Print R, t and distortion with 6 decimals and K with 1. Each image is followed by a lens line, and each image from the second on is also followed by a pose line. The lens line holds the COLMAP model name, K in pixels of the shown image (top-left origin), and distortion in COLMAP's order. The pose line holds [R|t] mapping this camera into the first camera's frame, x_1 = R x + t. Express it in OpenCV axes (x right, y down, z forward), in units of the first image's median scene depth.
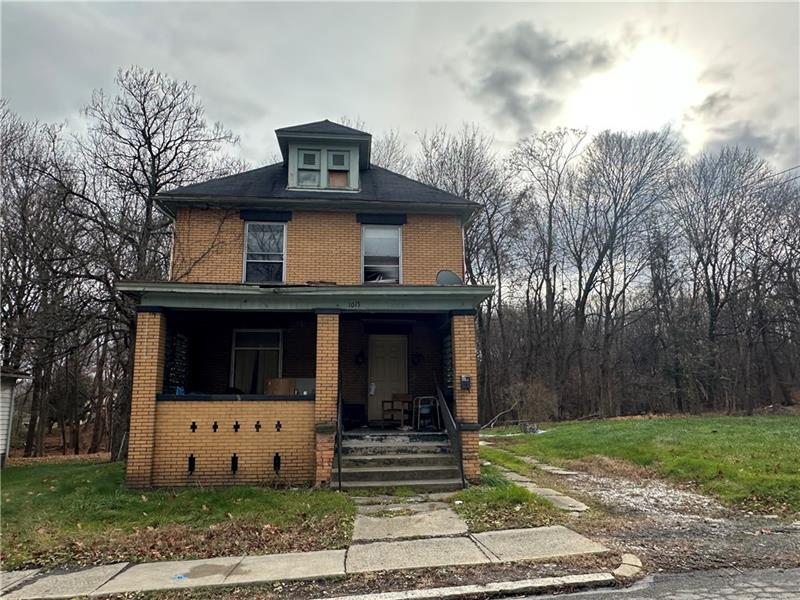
lens RADIAL K [[557.5, 0, 400.0], [0, 557.5, 300.0], [0, 0, 1]] dist [-0.002157, 0.001376]
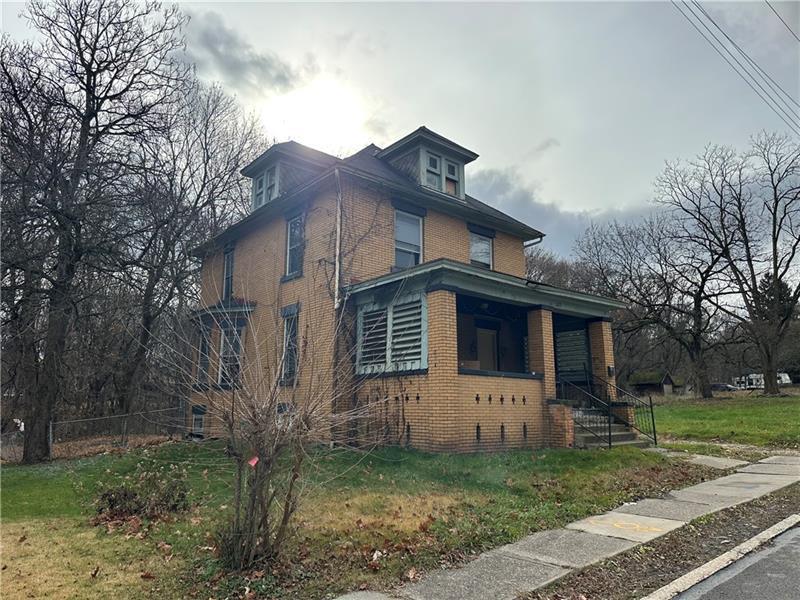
lens RADIAL K [[558.8, 0, 400.0], [0, 558.8, 300.0], [0, 0, 1]] dist [0.052392, -0.000406]
pose [[0.816669, 0.118935, 0.564718, -1.088262], [-0.115673, 0.992410, -0.041730, 0.091735], [-0.565395, -0.031243, 0.824229, 0.163412]]
